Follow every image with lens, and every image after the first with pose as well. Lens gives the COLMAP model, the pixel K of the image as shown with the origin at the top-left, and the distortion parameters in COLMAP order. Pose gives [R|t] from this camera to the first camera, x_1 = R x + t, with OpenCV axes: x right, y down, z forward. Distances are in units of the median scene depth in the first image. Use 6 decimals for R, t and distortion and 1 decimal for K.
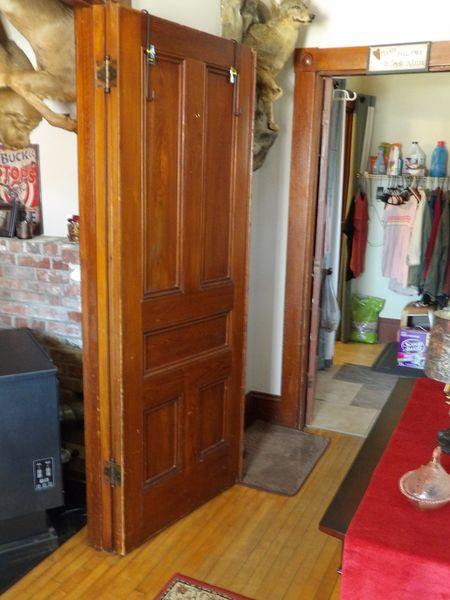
lens RADIAL K [[610.3, 0, 225.0], [0, 610.3, 300.0], [0, 0, 1]] dist [-0.015704, 0.094402]
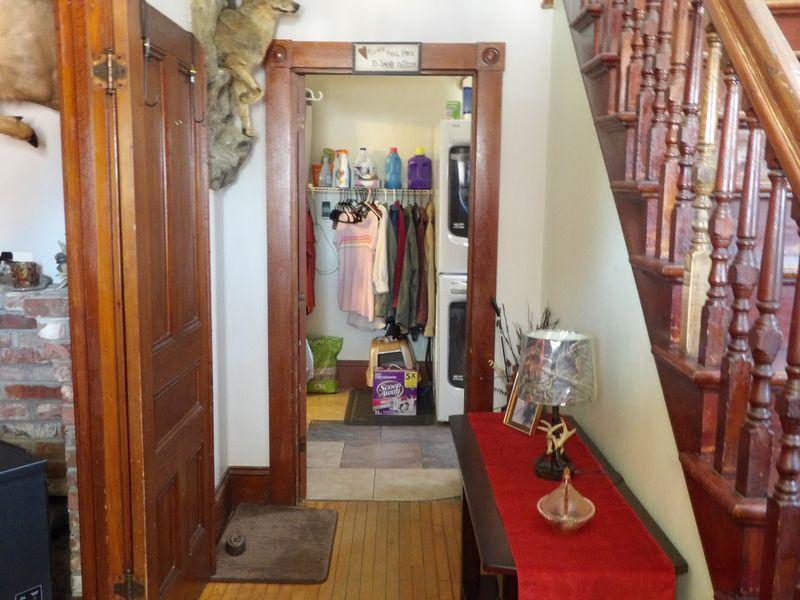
lens RADIAL K [[819.3, 0, 381.5], [0, 819.3, 303.4], [0, 0, 1]] dist [0.027691, 0.012017]
pose [[0.918040, -0.074058, 0.389509, -0.143547], [0.097086, 0.994482, -0.039743, 0.002389], [-0.384416, 0.074302, 0.920165, -0.043010]]
